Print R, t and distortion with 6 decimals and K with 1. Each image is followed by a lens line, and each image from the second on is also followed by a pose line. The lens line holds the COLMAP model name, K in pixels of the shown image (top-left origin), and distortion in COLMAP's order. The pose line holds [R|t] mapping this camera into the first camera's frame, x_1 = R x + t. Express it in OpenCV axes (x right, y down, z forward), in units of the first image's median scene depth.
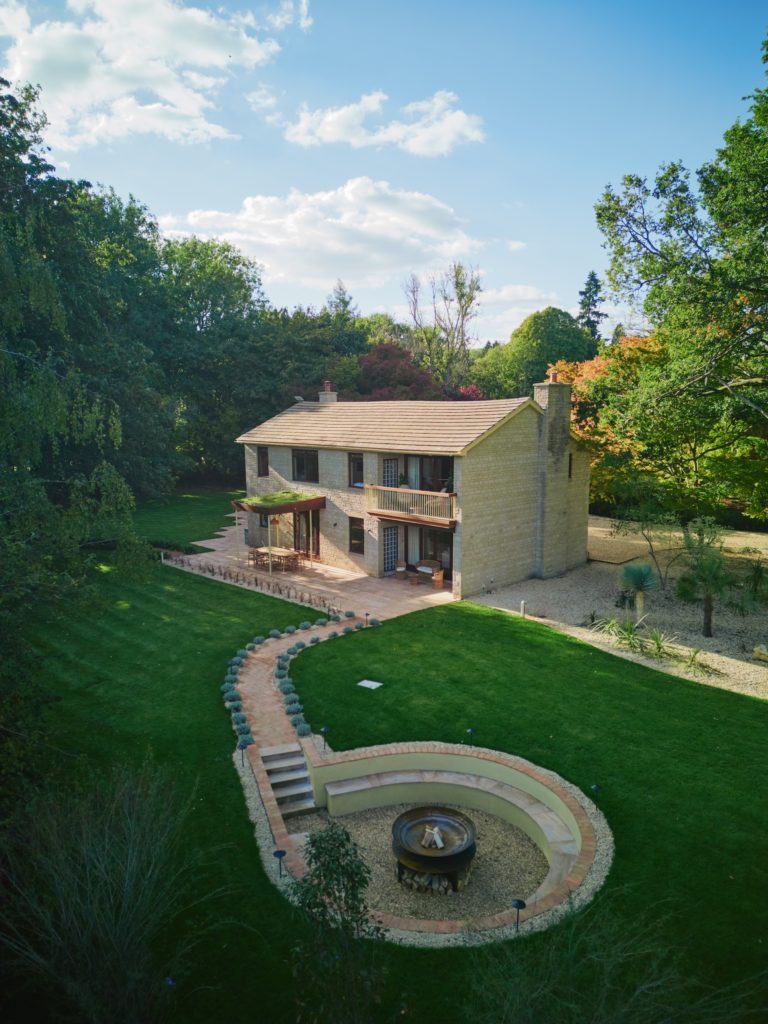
lens RADIAL K [[707.5, 0, 389.3], [0, 707.5, 510.2], [0, 0, 1]] dist [0.074499, -0.053224]
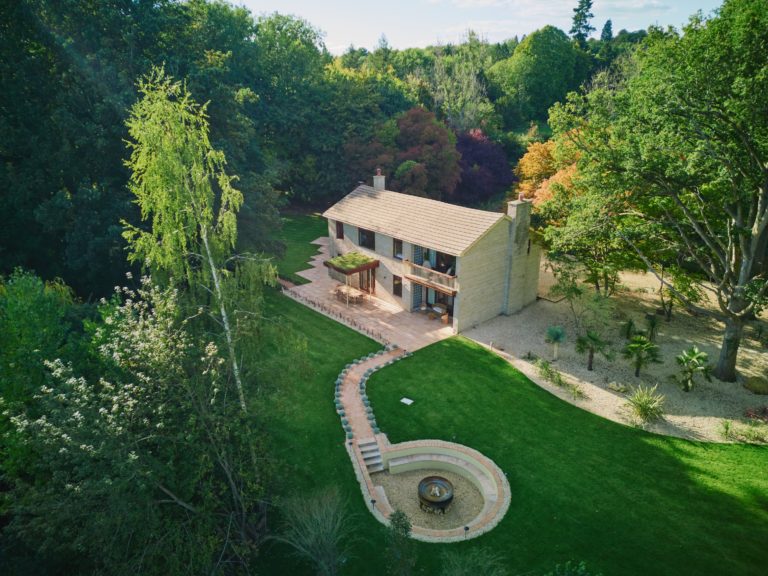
lens RADIAL K [[530.6, 0, 385.3], [0, 530.6, 286.8], [0, 0, 1]] dist [0.074499, -0.053224]
pose [[0.998462, 0.020512, -0.051510, -0.011391], [-0.008884, 0.976230, 0.216553, -0.251462], [0.054728, -0.215763, 0.974911, -0.252256]]
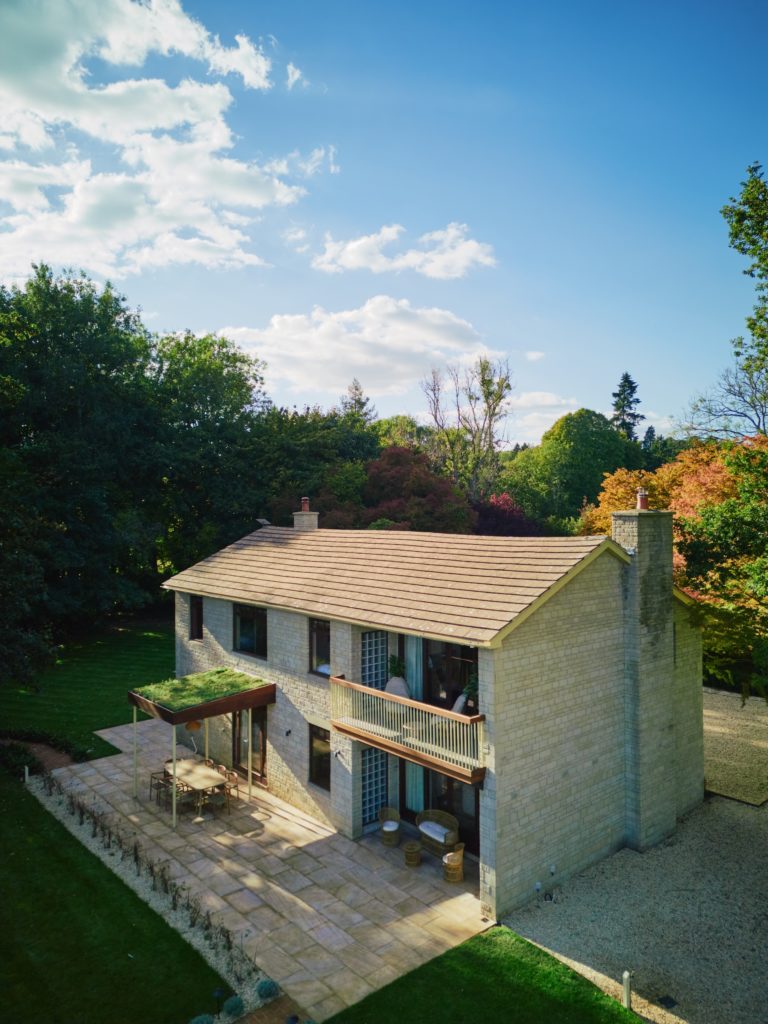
lens RADIAL K [[707.8, 0, 384.0], [0, 707.8, 512.0], [0, 0, 1]] dist [0.112797, -0.124850]
pose [[0.998822, 0.000386, -0.048524, 0.040456], [-0.007073, 0.990445, -0.137729, -0.092907], [0.048007, 0.137910, 0.989281, 0.391315]]
